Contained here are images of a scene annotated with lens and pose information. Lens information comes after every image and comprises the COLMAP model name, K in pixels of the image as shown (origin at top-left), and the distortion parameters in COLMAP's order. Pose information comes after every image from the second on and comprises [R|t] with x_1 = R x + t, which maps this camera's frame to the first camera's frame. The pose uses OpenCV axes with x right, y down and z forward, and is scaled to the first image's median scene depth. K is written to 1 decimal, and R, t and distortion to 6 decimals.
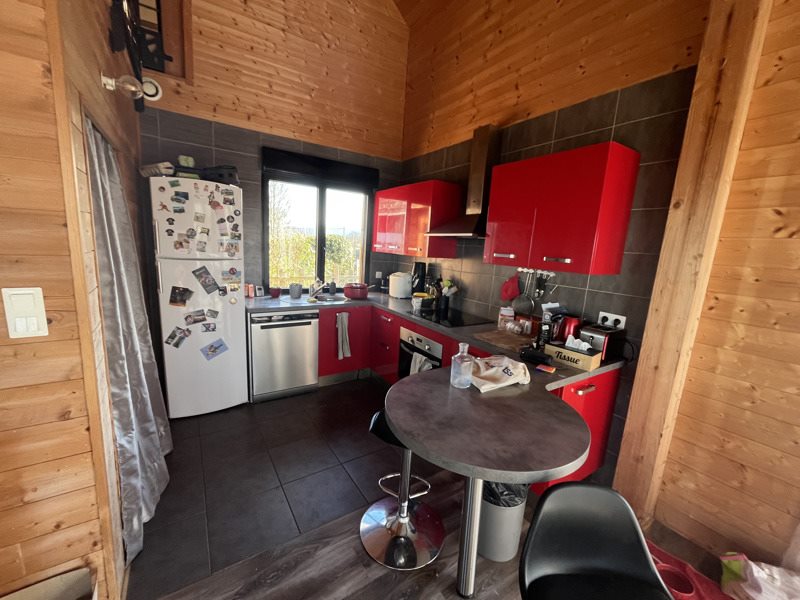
lens RADIAL K [[321.4, 0, 400.0], [0, 321.4, 300.0], [0, 0, 1]] dist [0.001920, 0.000202]
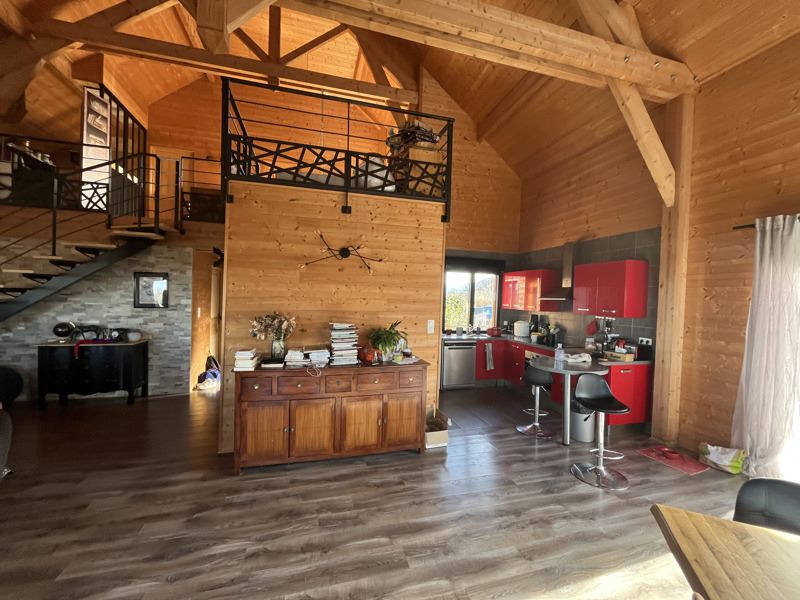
lens RADIAL K [[321.4, 0, 400.0], [0, 321.4, 300.0], [0, 0, 1]] dist [0.001920, 0.000202]
pose [[0.953766, -0.024488, -0.299551, -0.111605], [-0.028675, 0.984714, -0.171801, 0.125526], [0.299179, 0.172448, 0.938485, -0.857318]]
